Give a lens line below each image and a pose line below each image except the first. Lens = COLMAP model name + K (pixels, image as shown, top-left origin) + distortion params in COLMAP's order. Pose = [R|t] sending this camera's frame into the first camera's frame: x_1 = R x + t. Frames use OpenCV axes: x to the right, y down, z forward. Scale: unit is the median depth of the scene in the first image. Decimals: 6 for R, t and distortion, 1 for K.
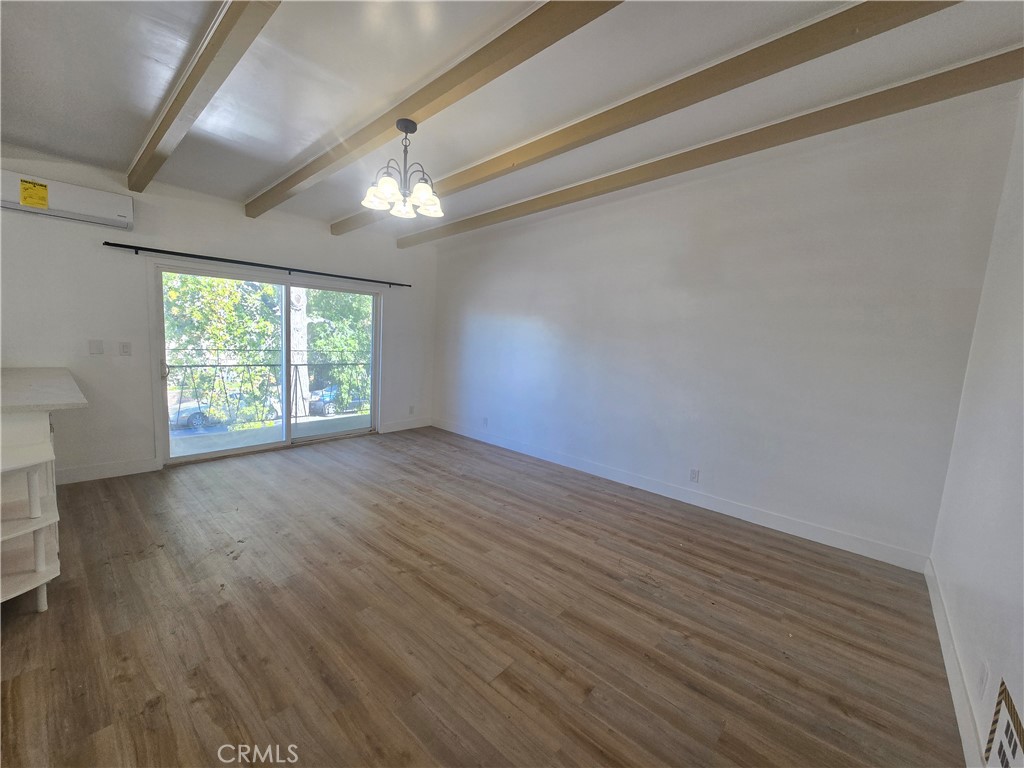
lens RADIAL K [[419.9, 0, 516.2], [0, 419.9, 385.6], [0, 0, 1]] dist [0.000117, -0.001104]
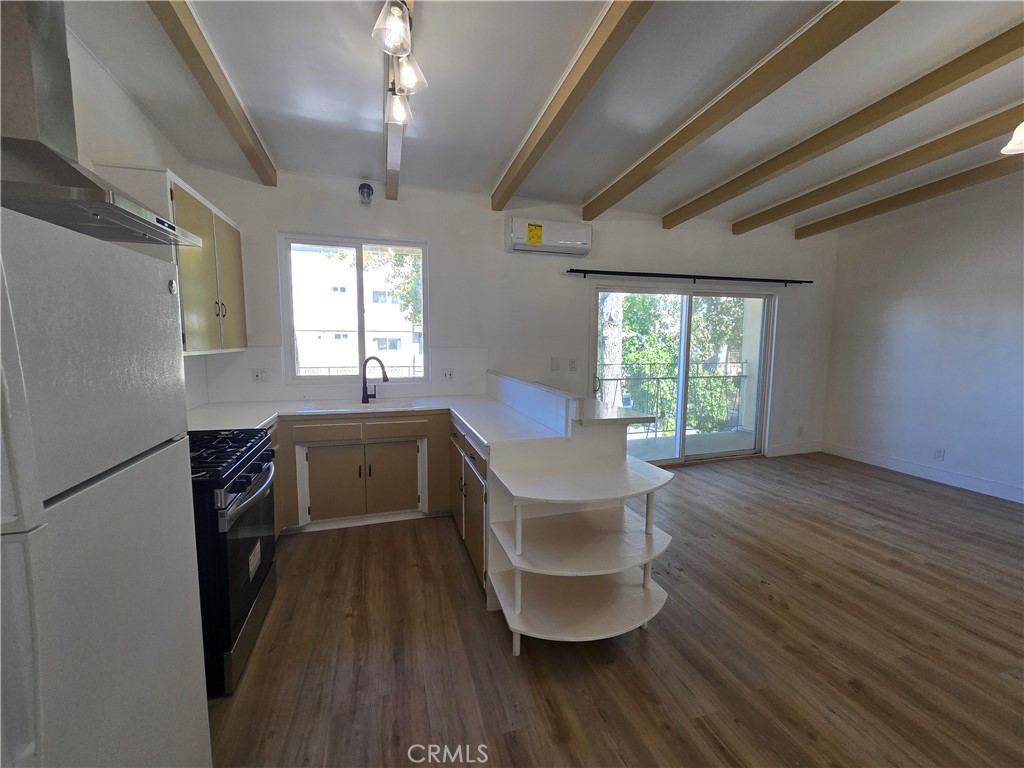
lens RADIAL K [[419.9, 0, 513.1], [0, 419.9, 383.8], [0, 0, 1]] dist [0.000117, -0.001104]
pose [[0.850031, -0.001813, -0.526730, -0.501811], [-0.016735, 0.999396, -0.030445, -0.001592], [0.526467, 0.034694, 0.849487, -0.015664]]
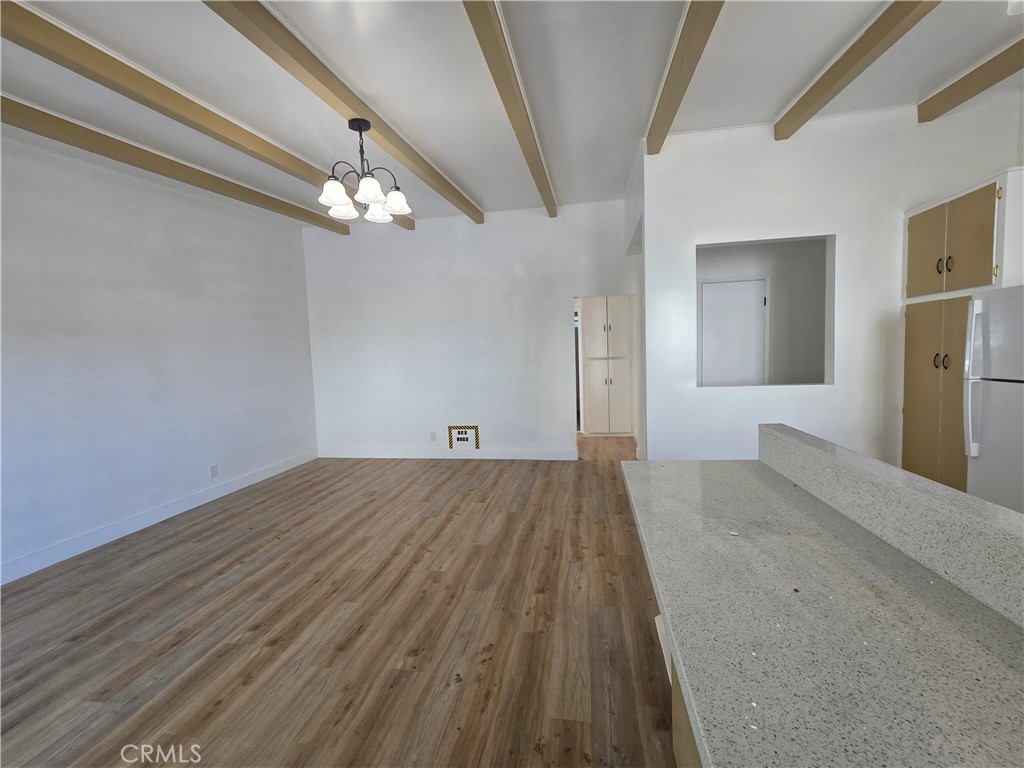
lens RADIAL K [[419.9, 0, 518.2], [0, 419.9, 384.5], [0, 0, 1]] dist [0.000117, -0.001104]
pose [[-0.522768, -0.107272, 0.845698, -0.929427], [0.110208, 0.975221, 0.191827, -0.131218], [-0.845321, 0.193484, -0.497993, 0.903003]]
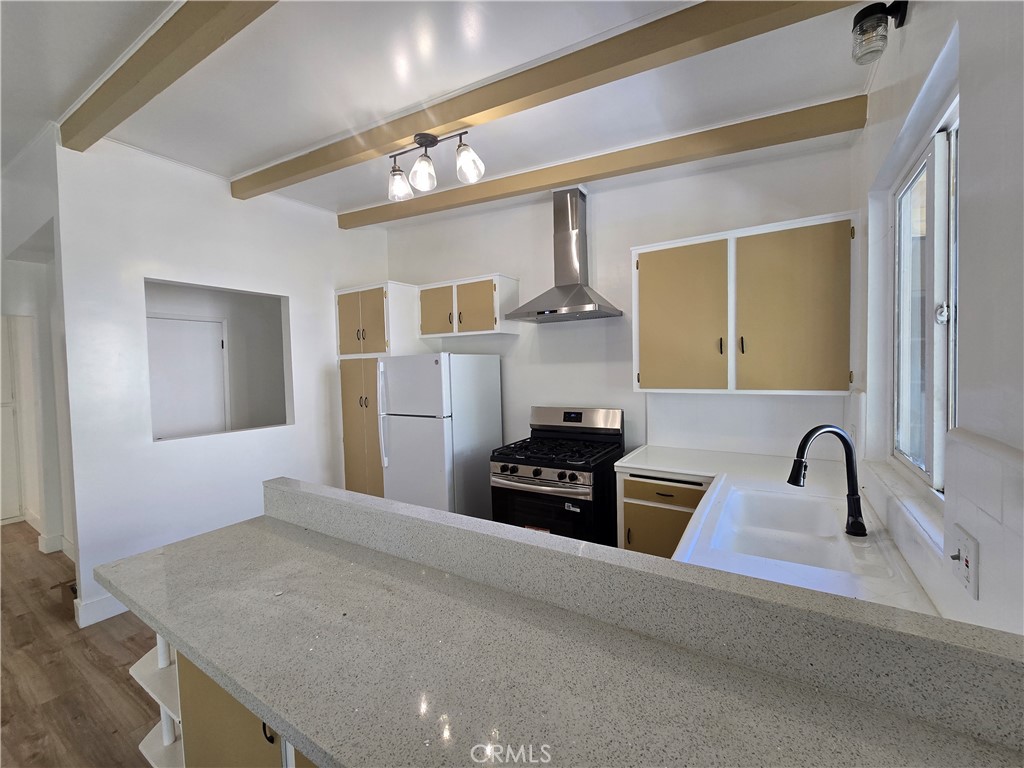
lens RADIAL K [[419.9, 0, 514.8], [0, 419.9, 382.9], [0, 0, 1]] dist [0.000117, -0.001104]
pose [[-0.988400, -0.034864, -0.147819, -0.904669], [-0.057092, 0.987200, 0.148916, -0.169412], [0.140735, 0.155628, -0.977739, 0.957488]]
